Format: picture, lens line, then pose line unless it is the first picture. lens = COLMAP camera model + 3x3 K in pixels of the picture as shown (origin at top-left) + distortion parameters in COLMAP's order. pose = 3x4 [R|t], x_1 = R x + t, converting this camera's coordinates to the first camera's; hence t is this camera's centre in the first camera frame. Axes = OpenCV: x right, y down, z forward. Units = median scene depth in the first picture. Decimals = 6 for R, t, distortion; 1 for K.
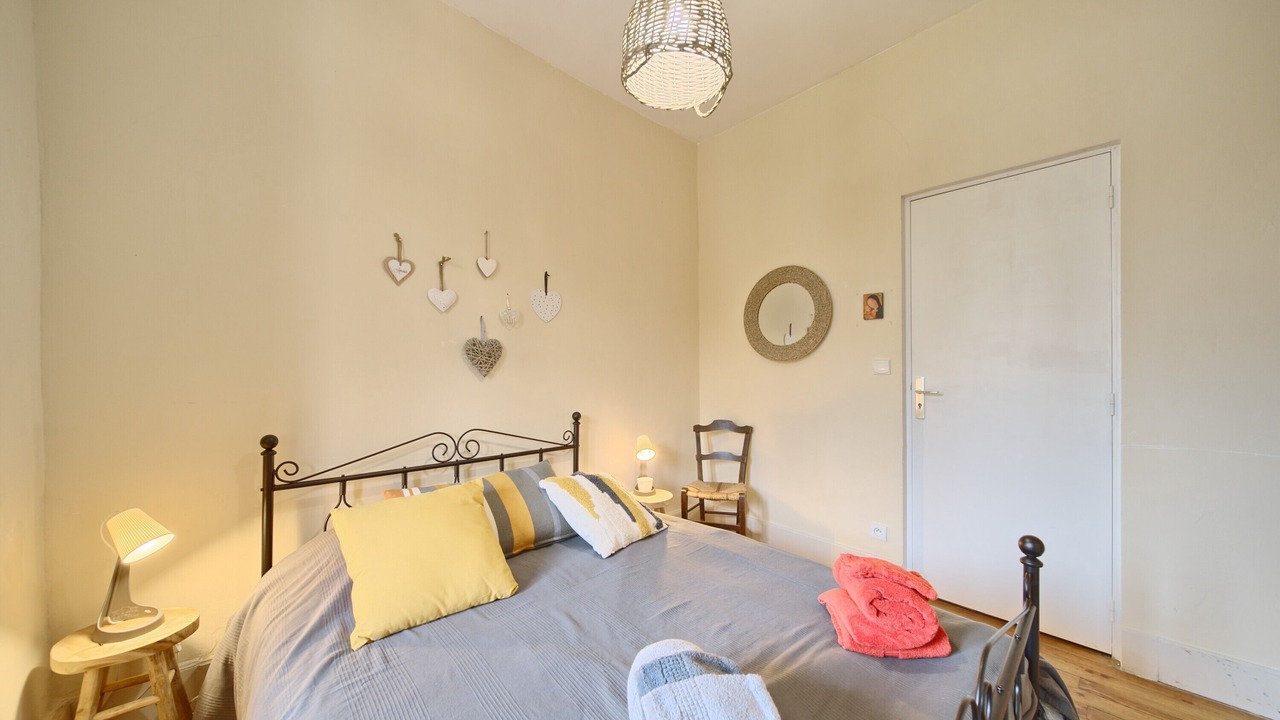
lens RADIAL K [[447.9, 0, 643.5], [0, 447.9, 364.7], [0, 0, 1]] dist [-0.001690, -0.000113]
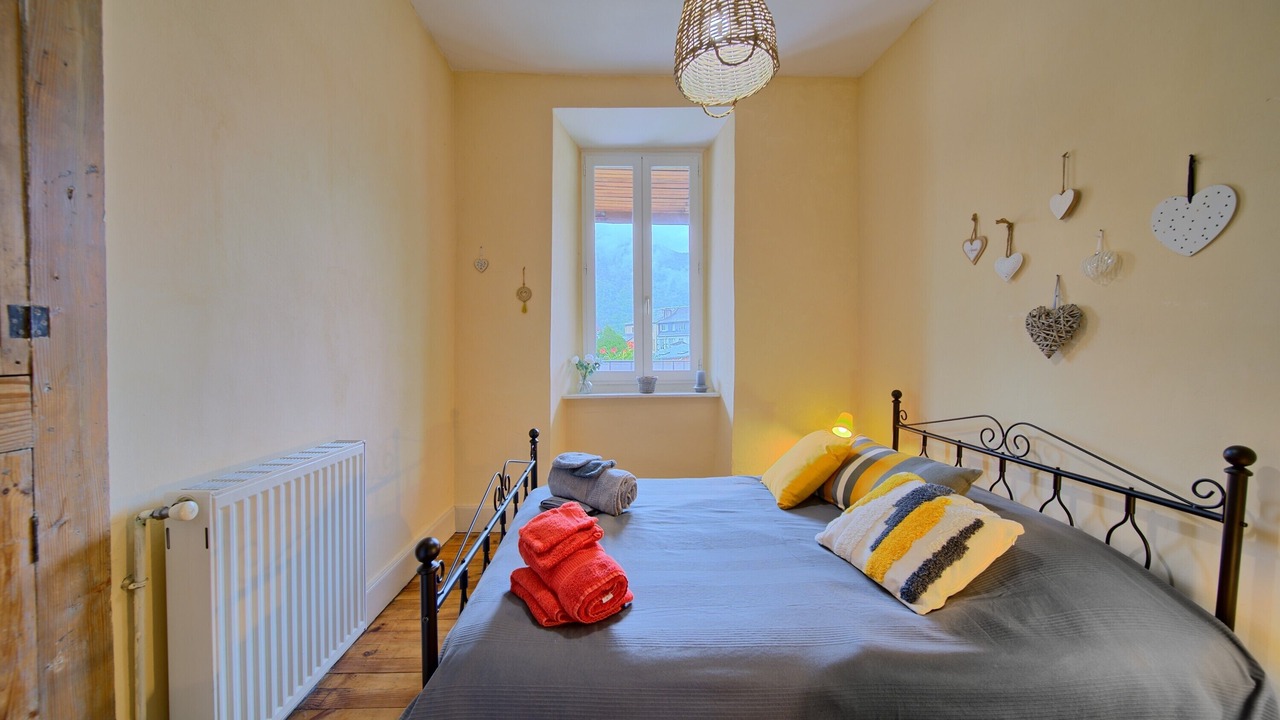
lens RADIAL K [[447.9, 0, 643.5], [0, 447.9, 364.7], [0, 0, 1]] dist [-0.001690, -0.000113]
pose [[-0.638151, 0.027643, -0.769415, 0.666693], [-0.002434, 0.999278, 0.037921, 0.012597], [0.769907, 0.026072, -0.637623, 0.988991]]
